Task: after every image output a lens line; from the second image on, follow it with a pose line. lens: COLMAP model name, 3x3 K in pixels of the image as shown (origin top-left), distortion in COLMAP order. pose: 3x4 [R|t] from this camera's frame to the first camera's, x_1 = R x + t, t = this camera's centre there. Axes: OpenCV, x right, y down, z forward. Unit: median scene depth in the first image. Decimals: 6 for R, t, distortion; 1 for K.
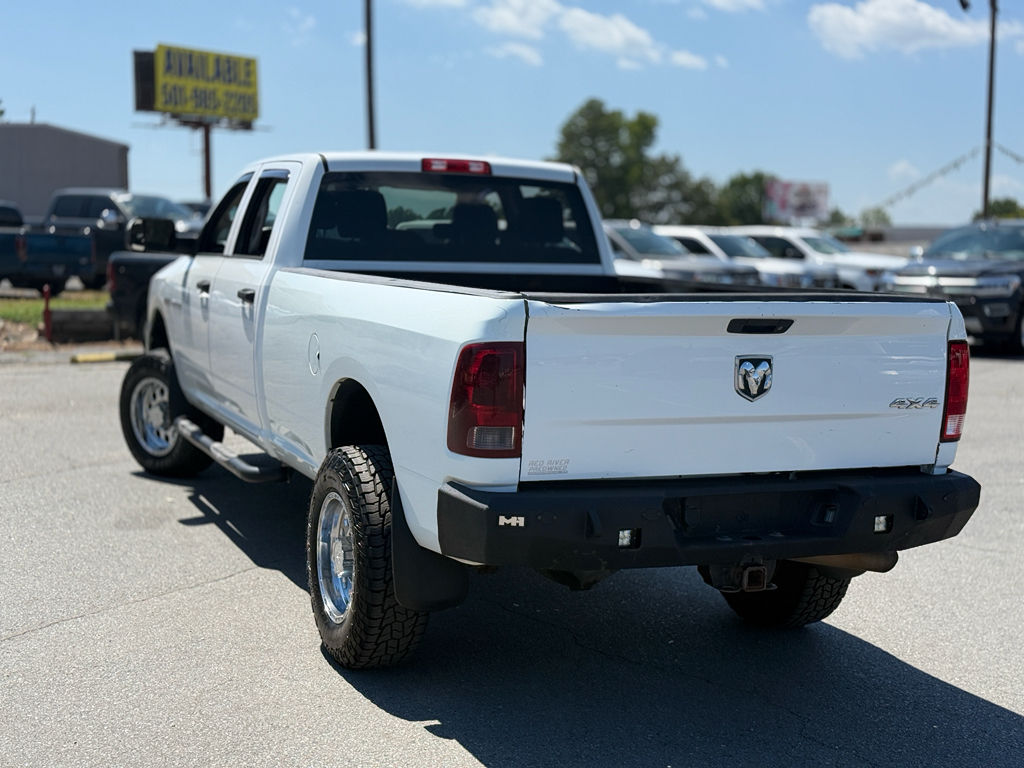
lens RADIAL K [[1490.0, 0, 547.9], [0, 1490.0, 380.6], [0, 0, 1]] dist [0.155802, -0.134115]
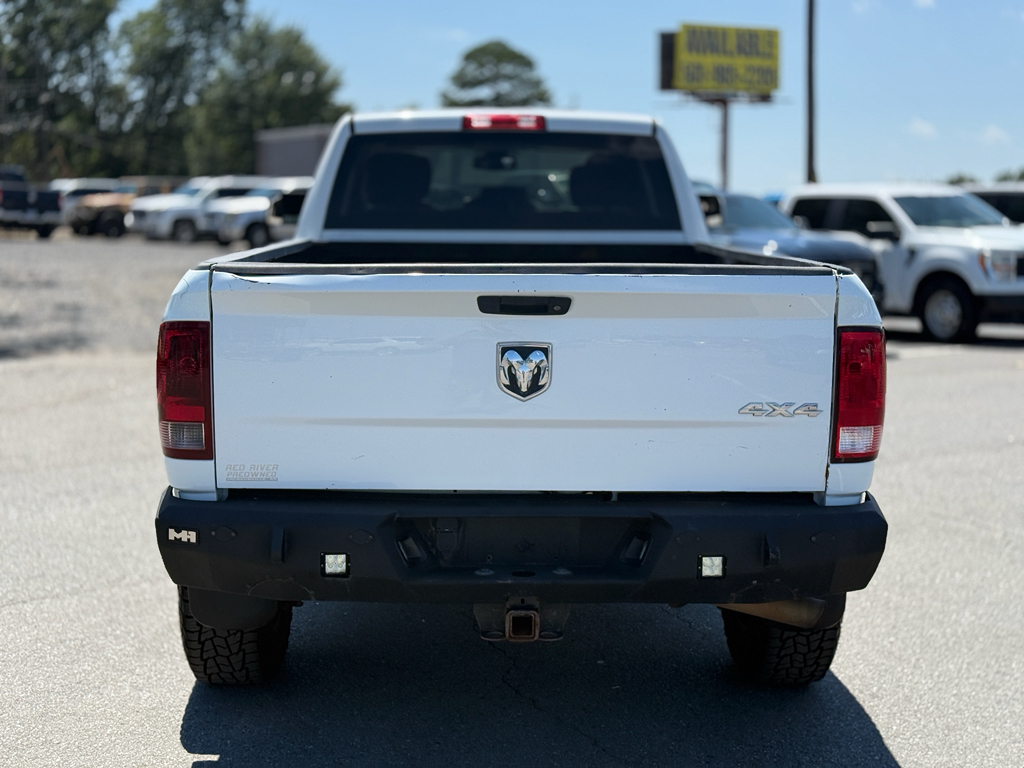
lens RADIAL K [[1490.0, 0, 547.9], [0, 1490.0, 380.6], [0, 0, 1]] dist [0.155802, -0.134115]
pose [[0.917884, 0.026148, -0.395985, 0.446085], [-0.019906, 0.999604, 0.019866, -0.012262], [0.396348, -0.010352, 0.918042, 0.276009]]
